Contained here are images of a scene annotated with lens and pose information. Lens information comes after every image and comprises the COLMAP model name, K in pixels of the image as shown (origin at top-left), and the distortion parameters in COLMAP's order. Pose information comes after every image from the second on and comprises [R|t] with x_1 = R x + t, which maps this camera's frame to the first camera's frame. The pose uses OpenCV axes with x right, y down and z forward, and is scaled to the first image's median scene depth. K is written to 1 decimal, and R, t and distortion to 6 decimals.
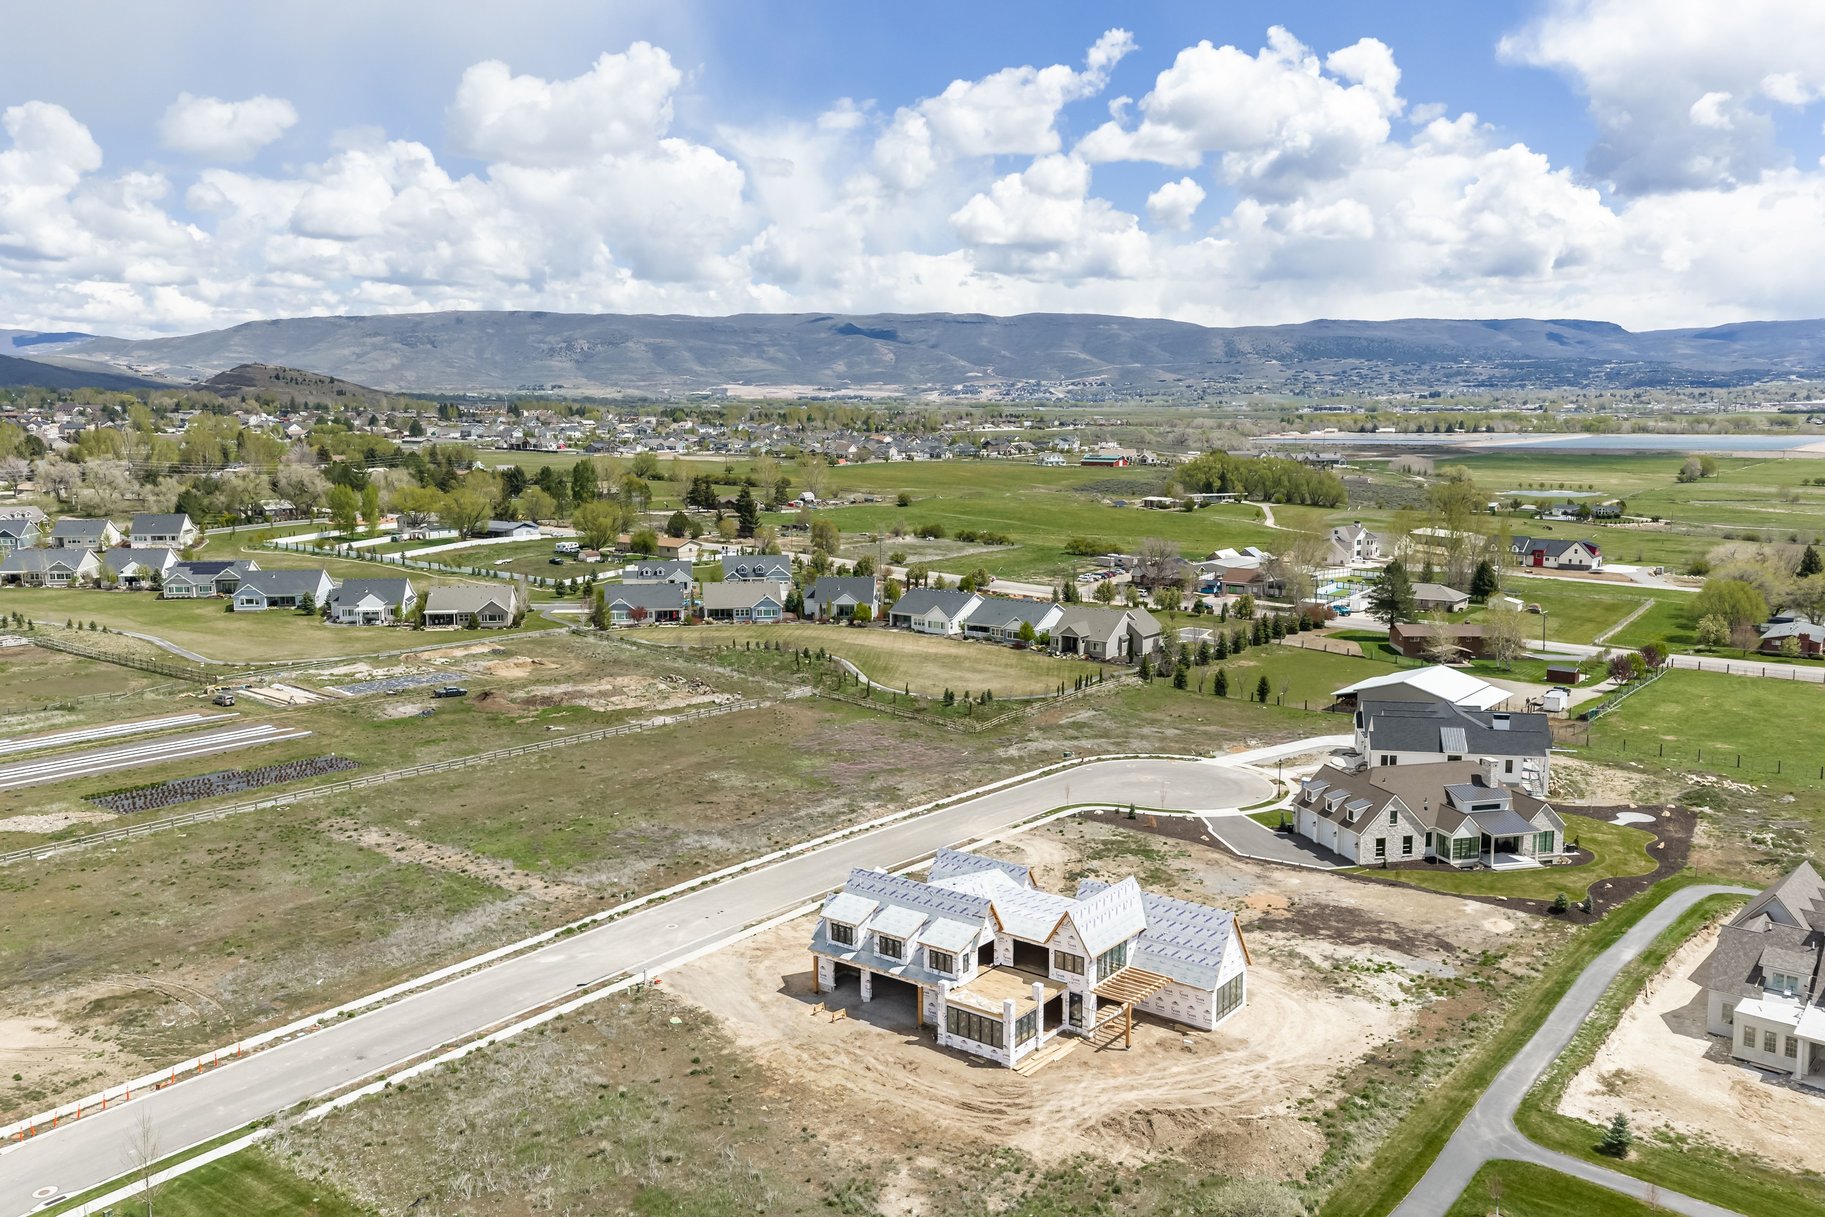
lens RADIAL K [[1500.6, 0, 911.8], [0, 1500.6, 633.7], [0, 0, 1]] dist [0.141367, -0.101161]
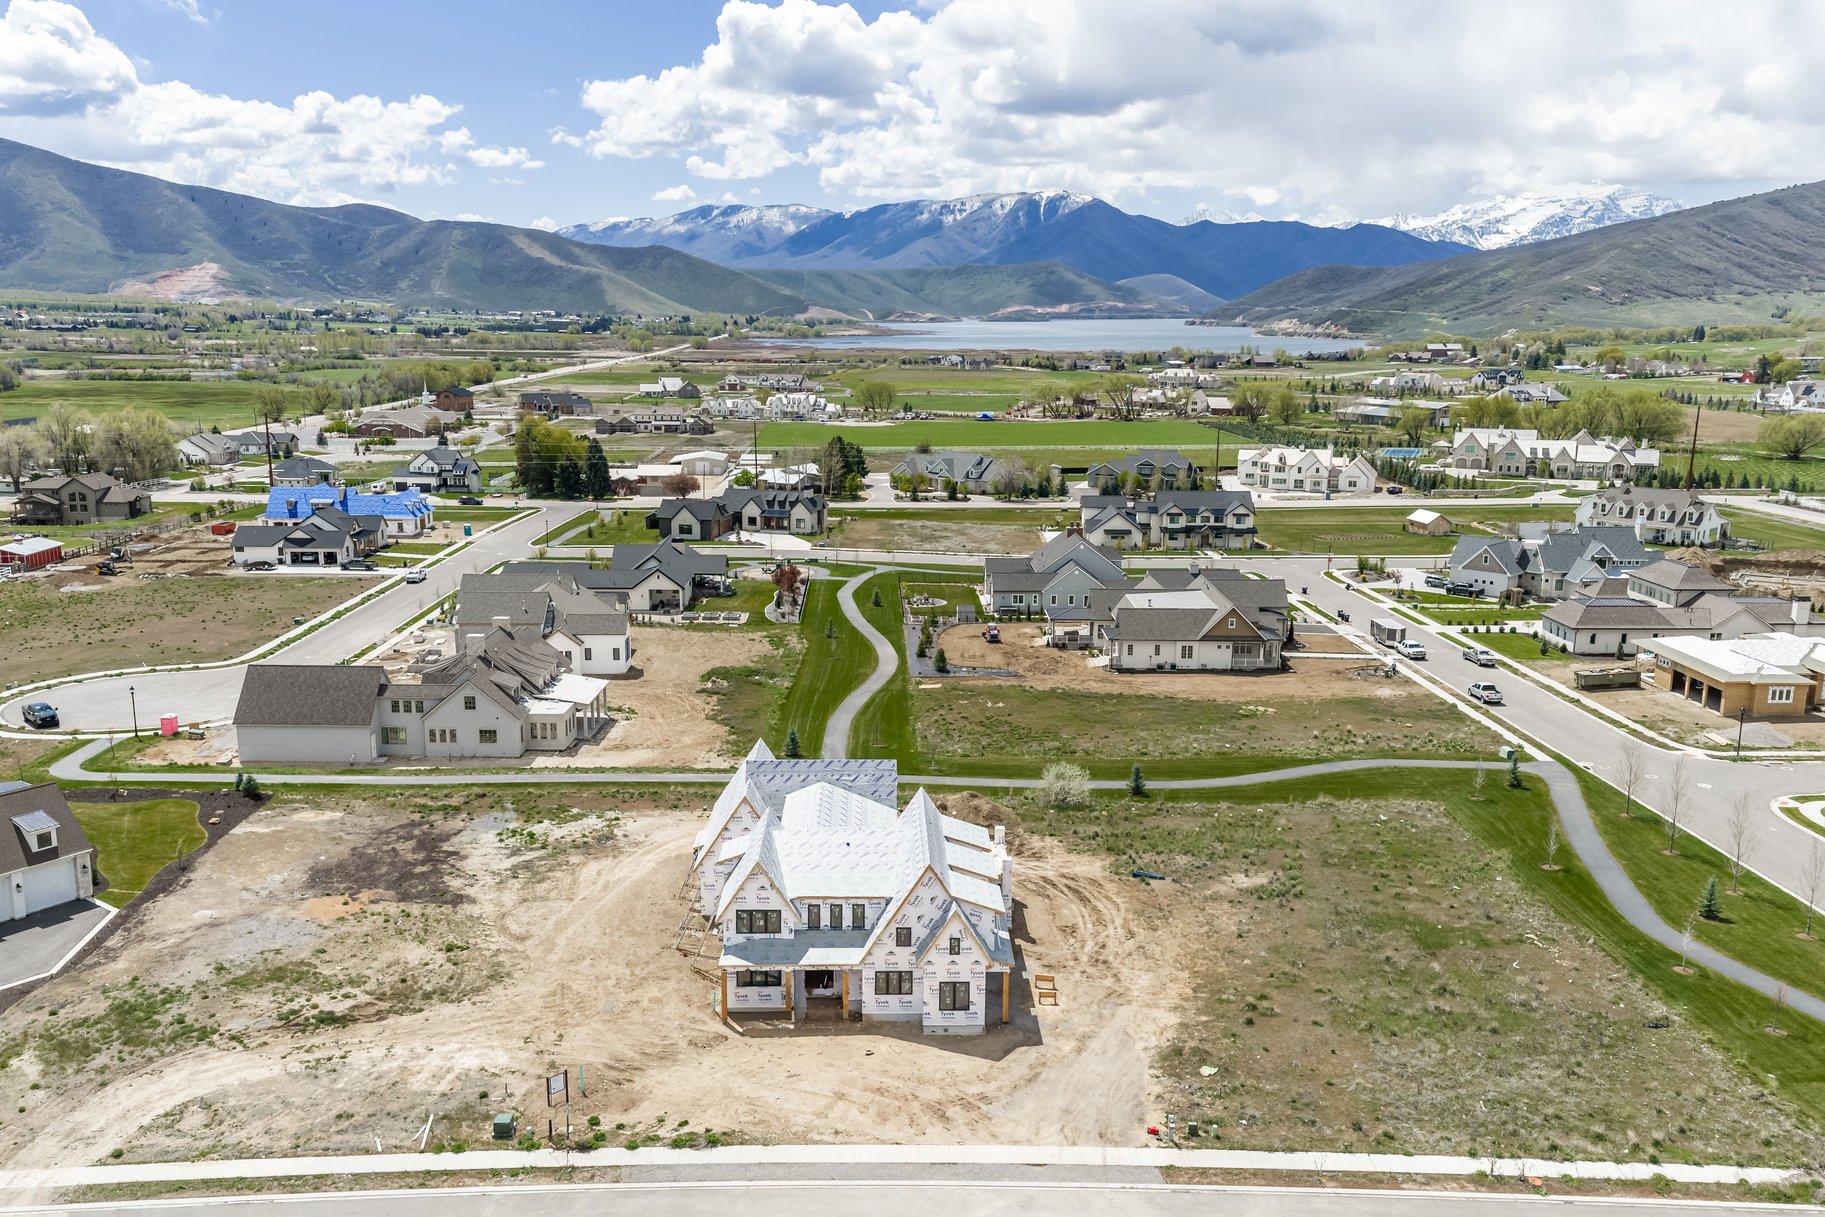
lens RADIAL K [[1486.2, 0, 913.4], [0, 1486.2, 614.9], [0, 0, 1]] dist [0.119165, -0.053873]
pose [[-0.620169, -0.164678, 0.766989, -0.488746], [0.116708, 0.947469, 0.297795, -0.140984], [-0.775738, 0.274197, -0.568372, 1.242082]]
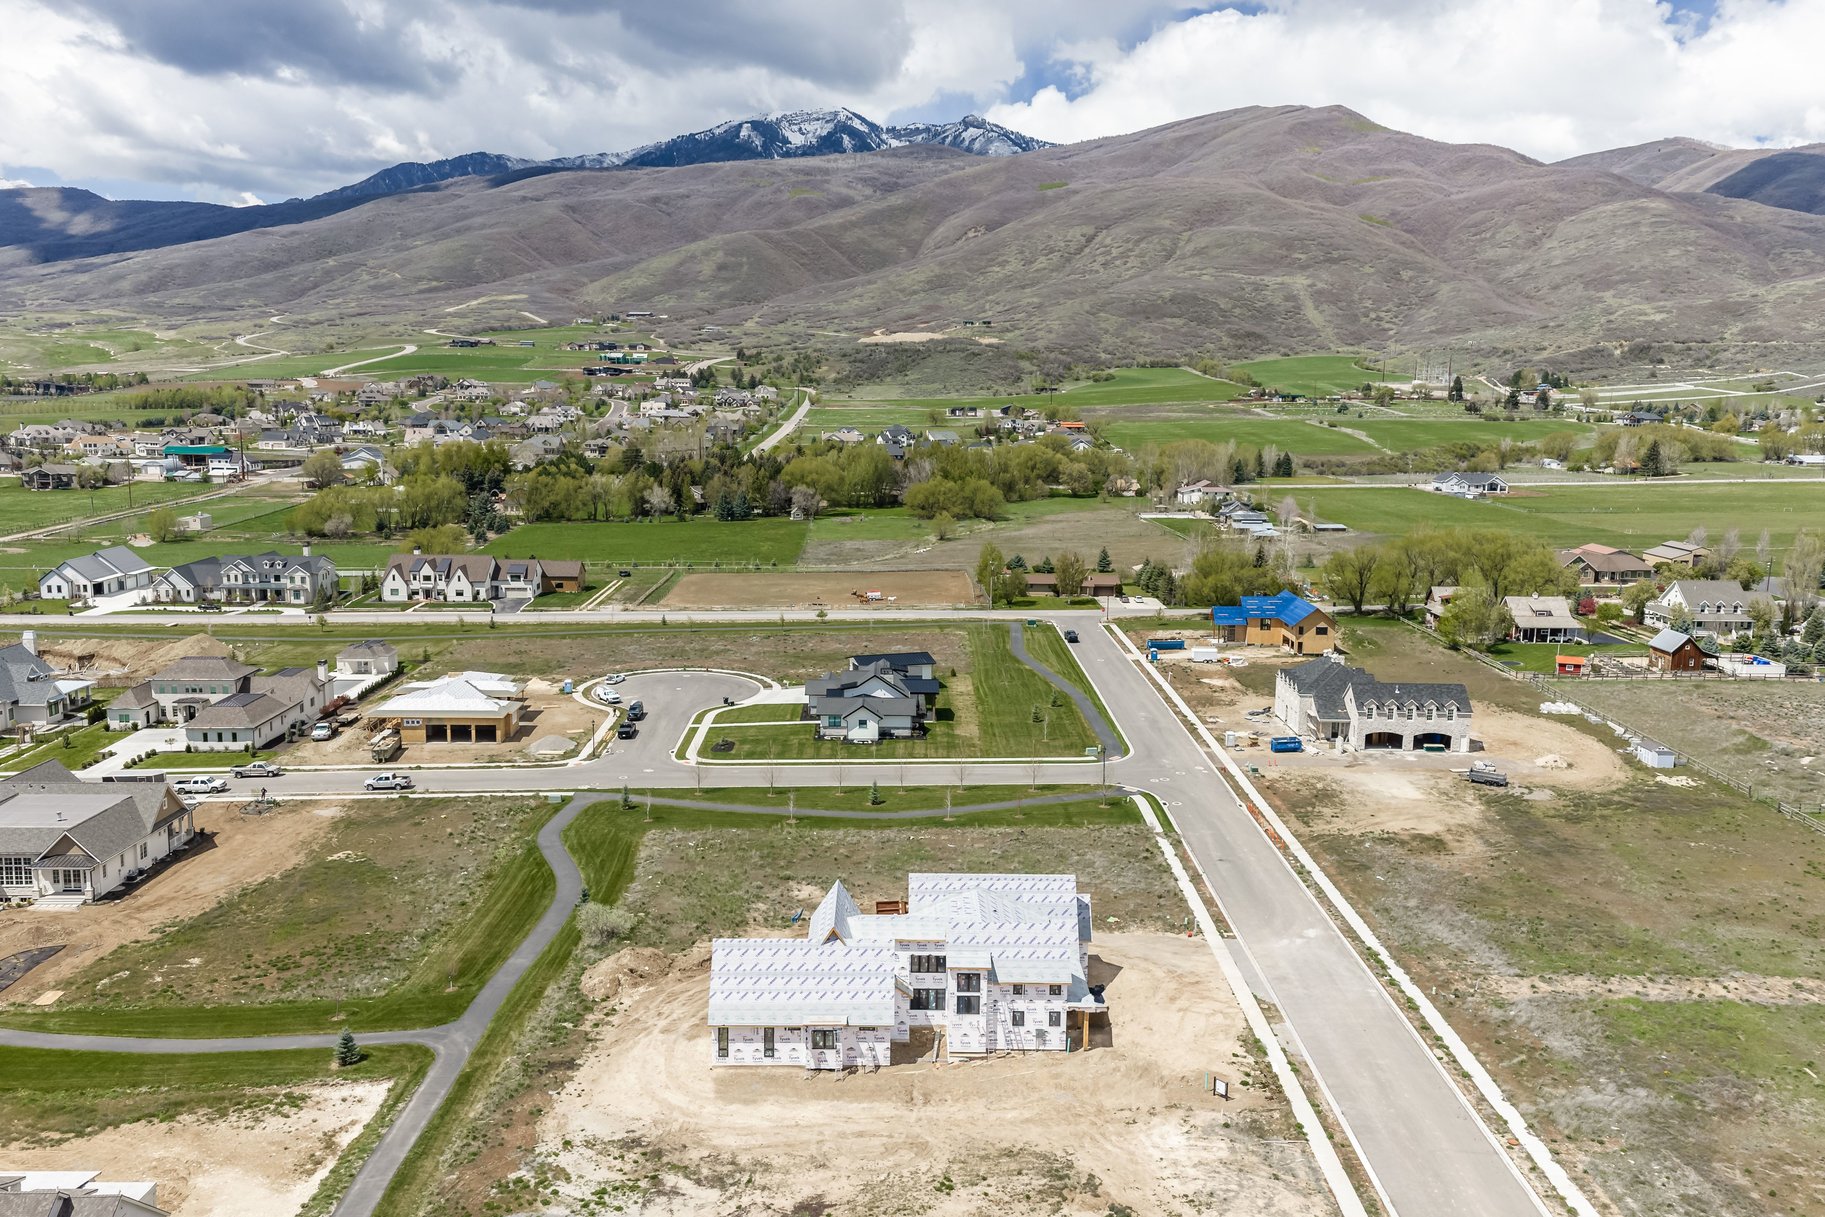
lens RADIAL K [[1486.2, 0, 913.4], [0, 1486.2, 614.9], [0, 0, 1]] dist [0.119165, -0.053873]
pose [[-0.791226, 0.088664, -0.605062, 0.576698], [-0.108919, 0.953180, 0.282107, -0.254030], [0.601746, 0.289113, -0.744523, 1.484287]]
